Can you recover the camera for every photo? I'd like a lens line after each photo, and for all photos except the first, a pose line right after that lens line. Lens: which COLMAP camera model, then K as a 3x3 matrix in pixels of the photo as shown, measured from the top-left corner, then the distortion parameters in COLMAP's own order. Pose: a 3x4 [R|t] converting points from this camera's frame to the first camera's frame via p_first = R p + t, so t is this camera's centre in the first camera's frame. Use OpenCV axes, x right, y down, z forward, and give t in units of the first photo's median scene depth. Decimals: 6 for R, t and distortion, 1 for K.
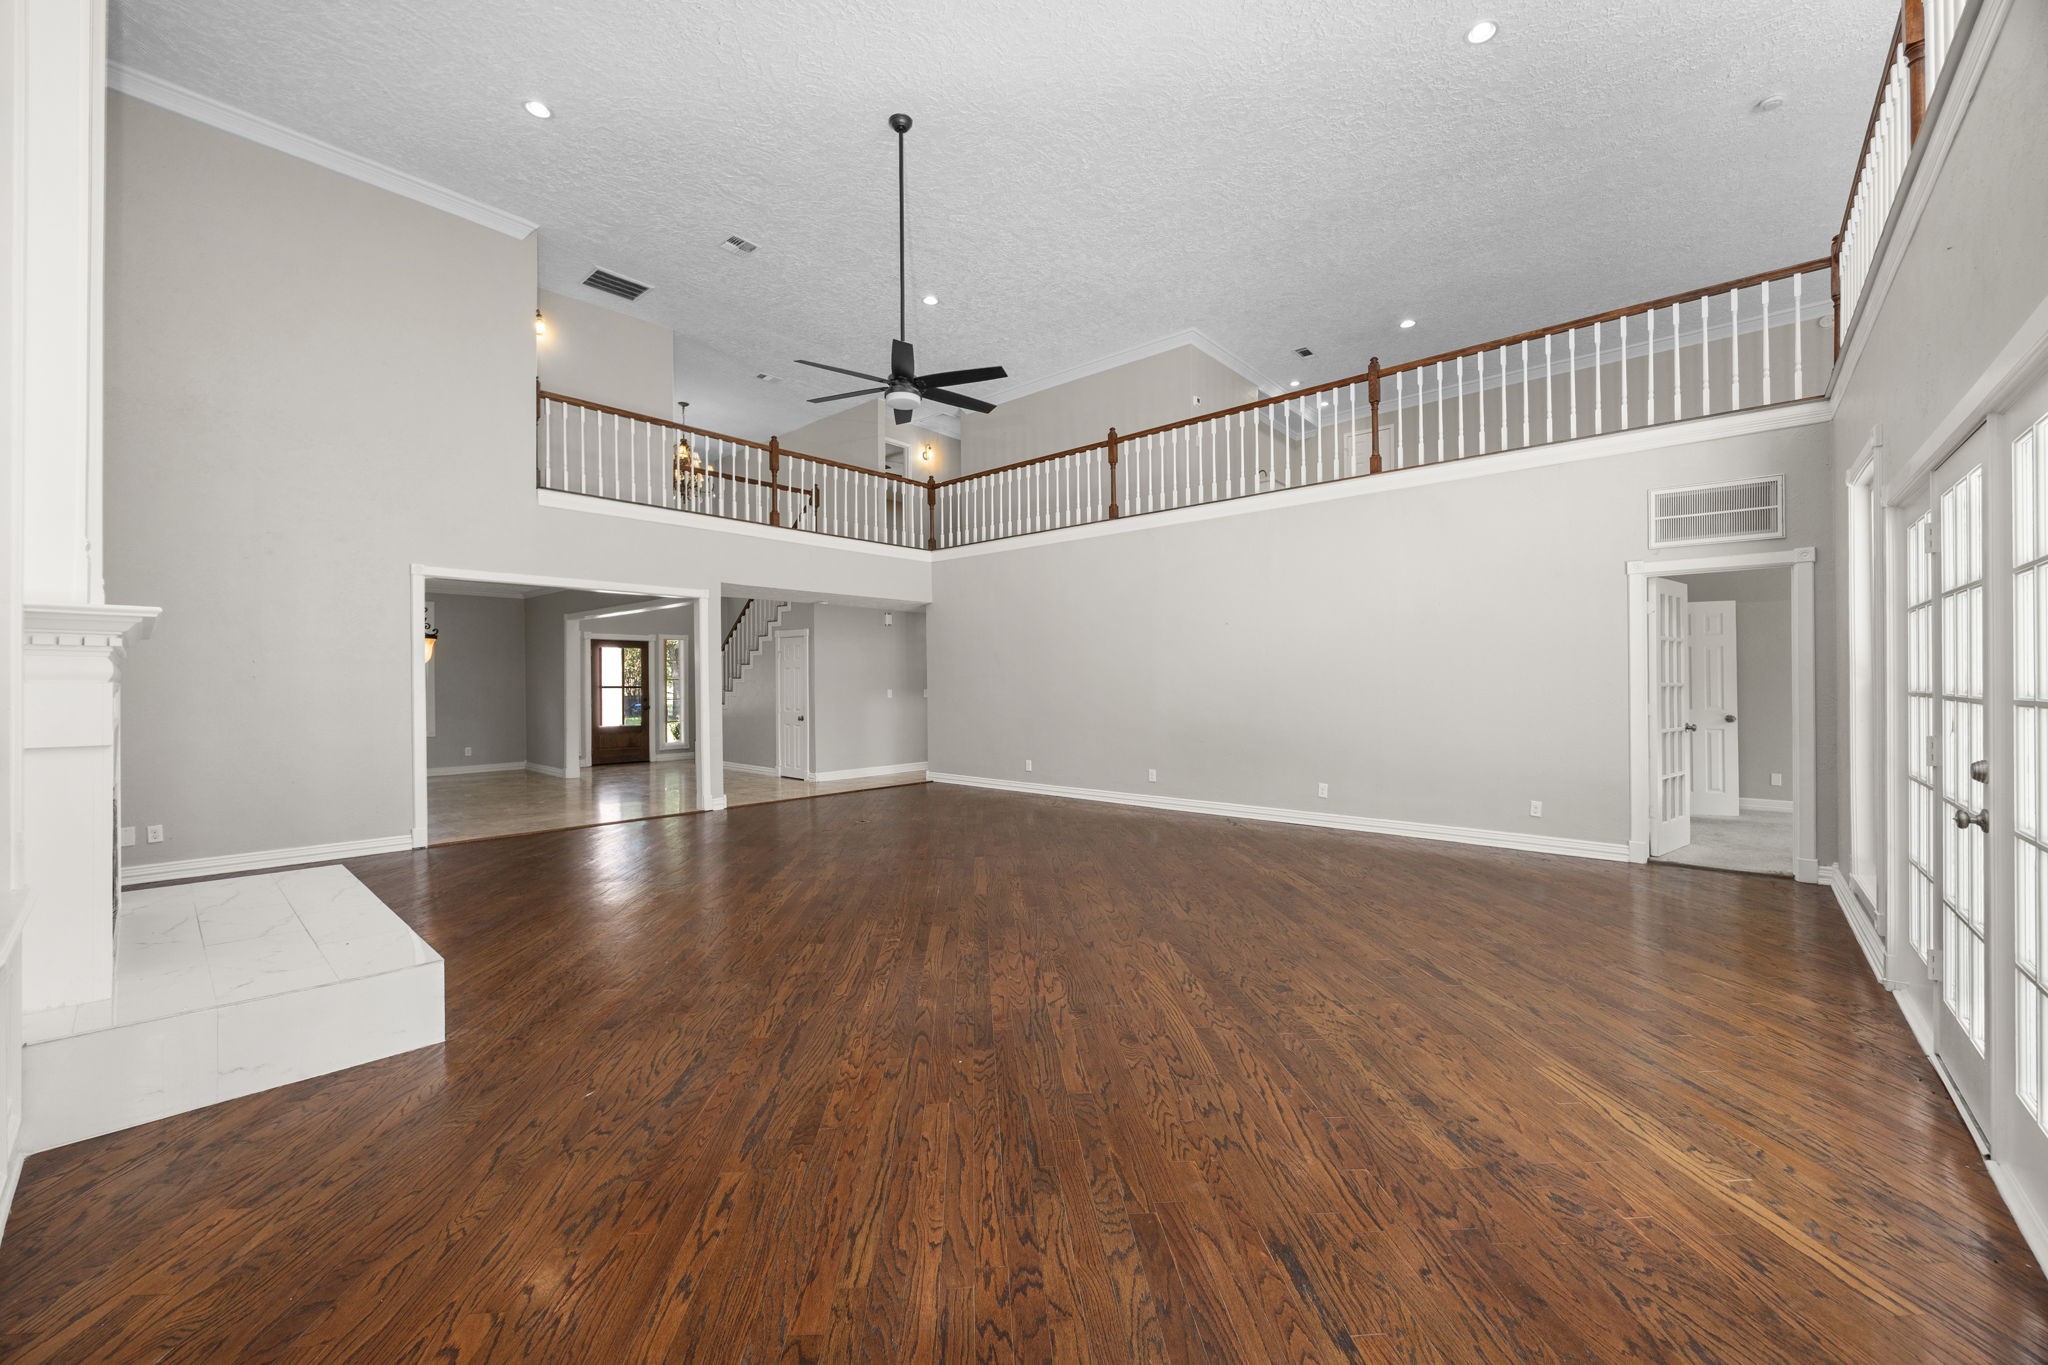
lens RADIAL K [[782.9, 0, 1024.0], [0, 782.9, 682.5], [0, 0, 1]] dist [-0.003550, -0.000068]
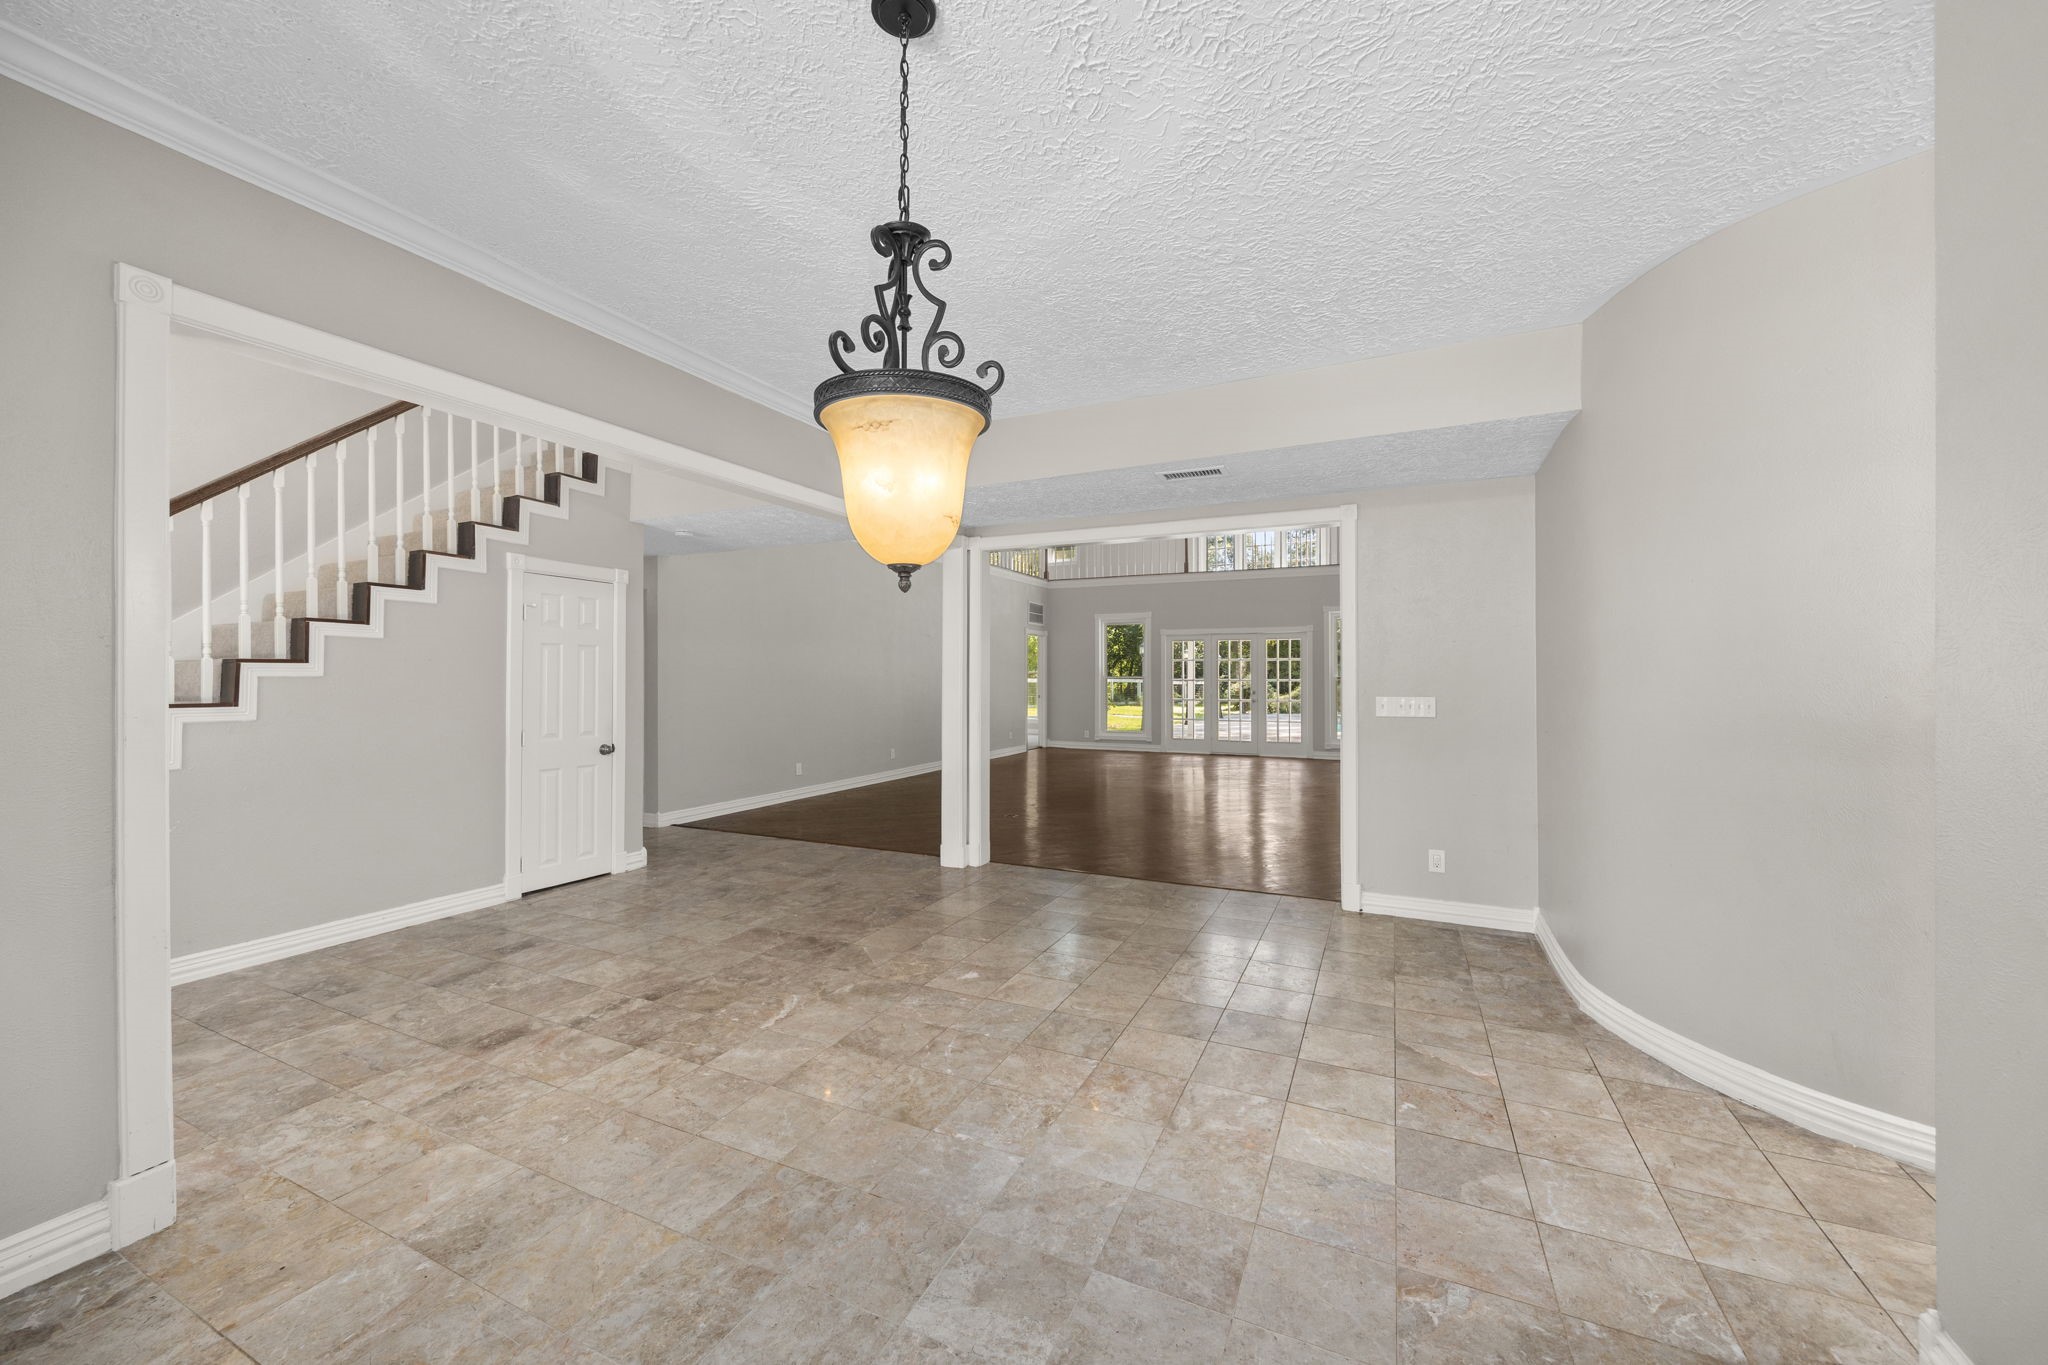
lens RADIAL K [[782.9, 0, 1024.0], [0, 782.9, 682.5], [0, 0, 1]] dist [-0.003550, -0.000068]
pose [[-0.289591, -0.001502, 0.957149, -0.944228], [-0.000569, 0.999999, 0.001397, 0.003410], [-0.957150, -0.000140, -0.289592, 1.012982]]
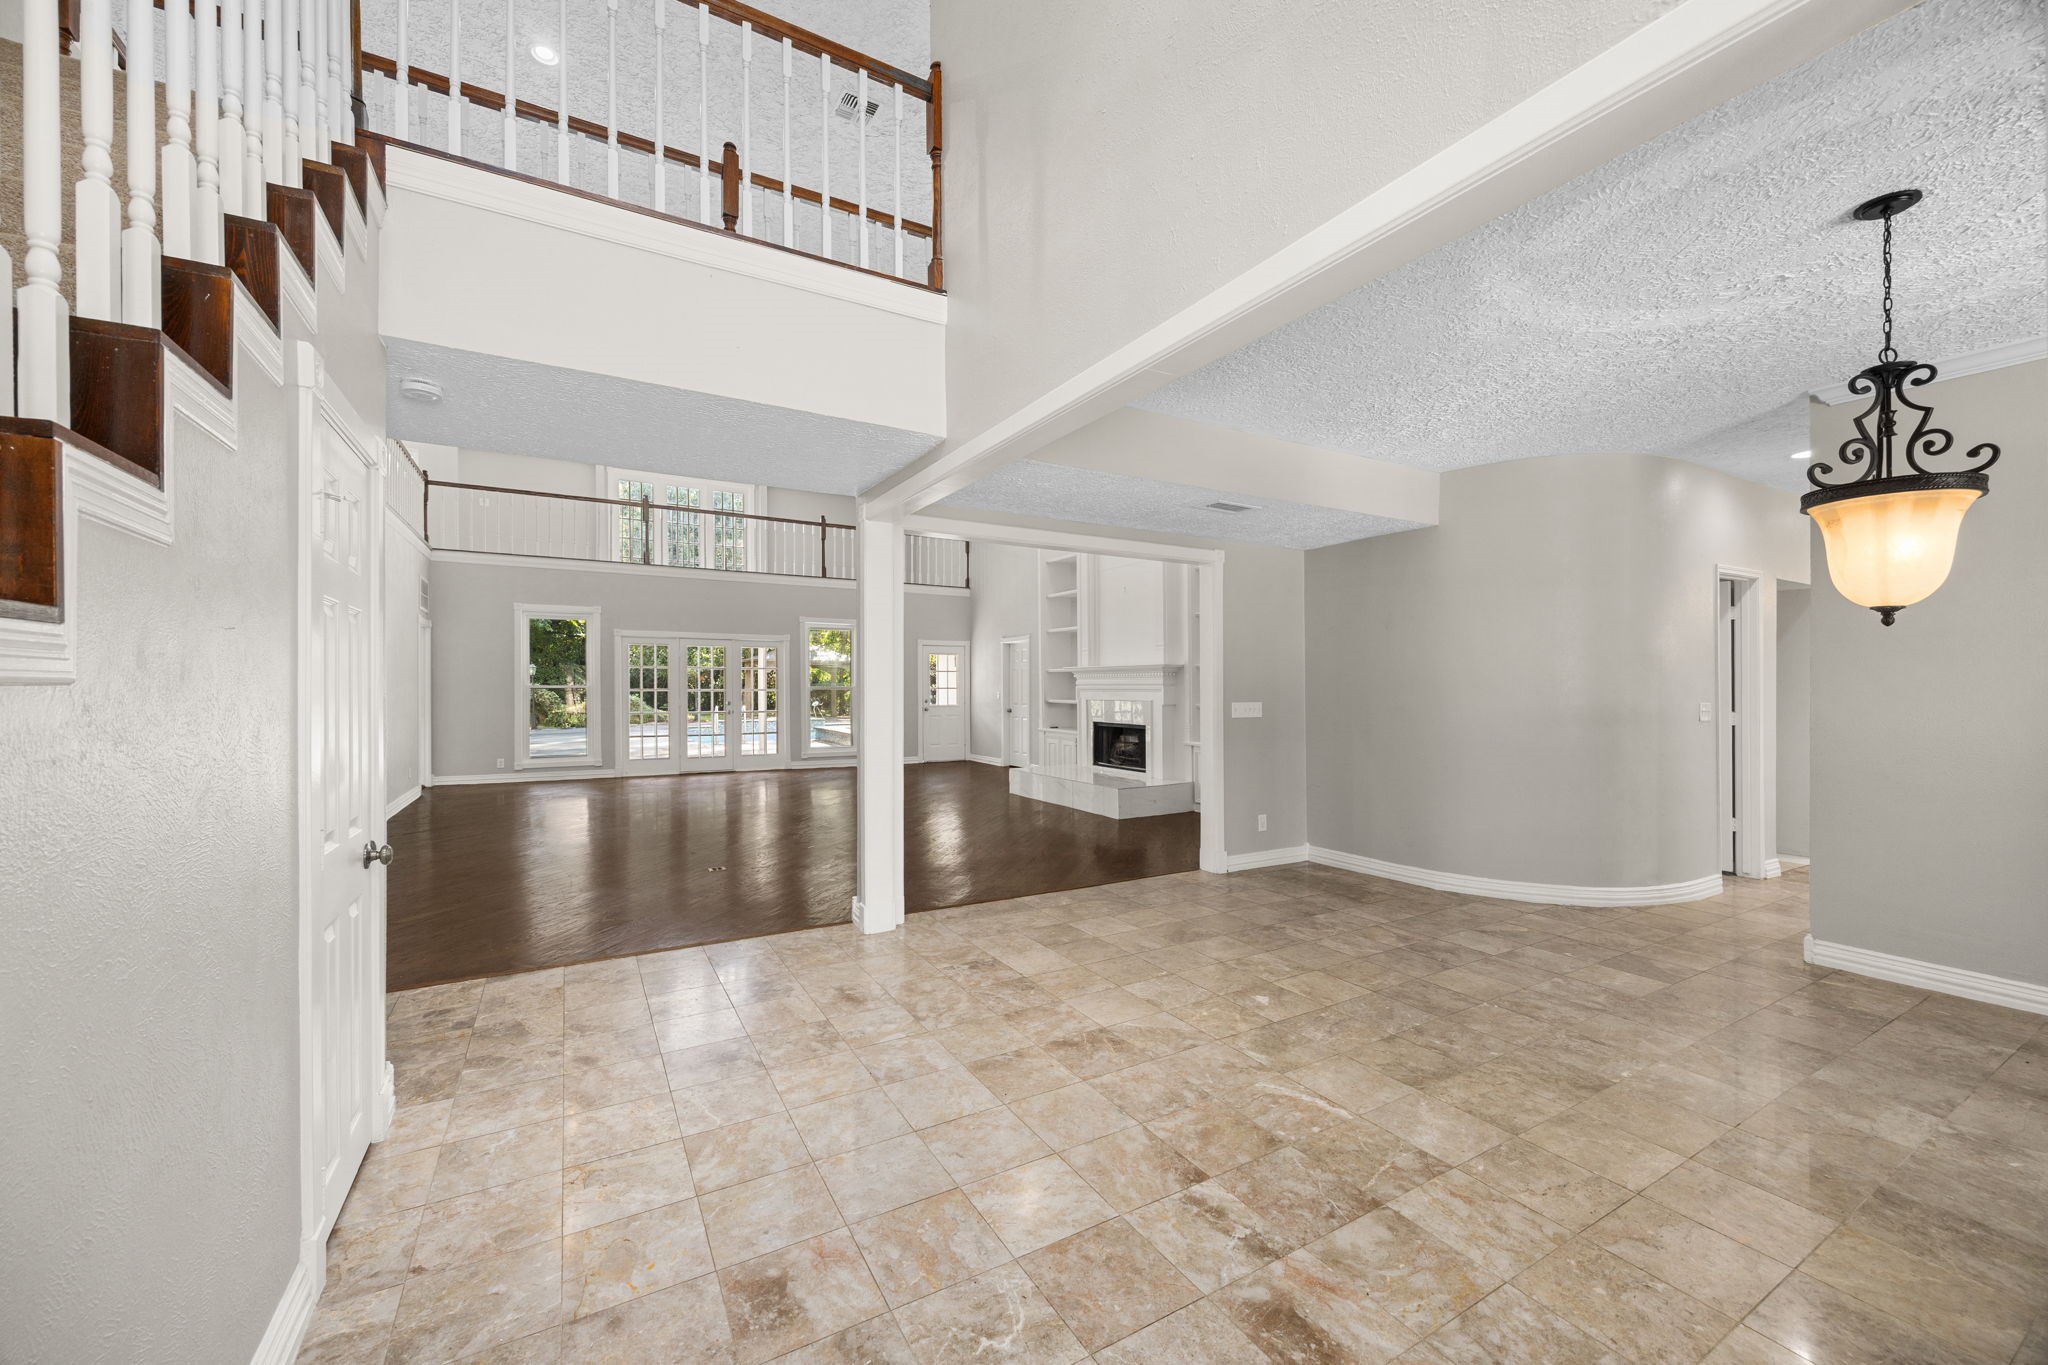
lens RADIAL K [[782.7, 0, 1028.2], [0, 782.7, 689.7], [0, 0, 1]] dist [-0.001157, 0.000123]
pose [[-0.950954, 0.003215, 0.309317, -0.587557], [0.003248, 0.999995, -0.000407, 0.002420], [-0.309316, 0.000618, -0.950959, 1.302426]]
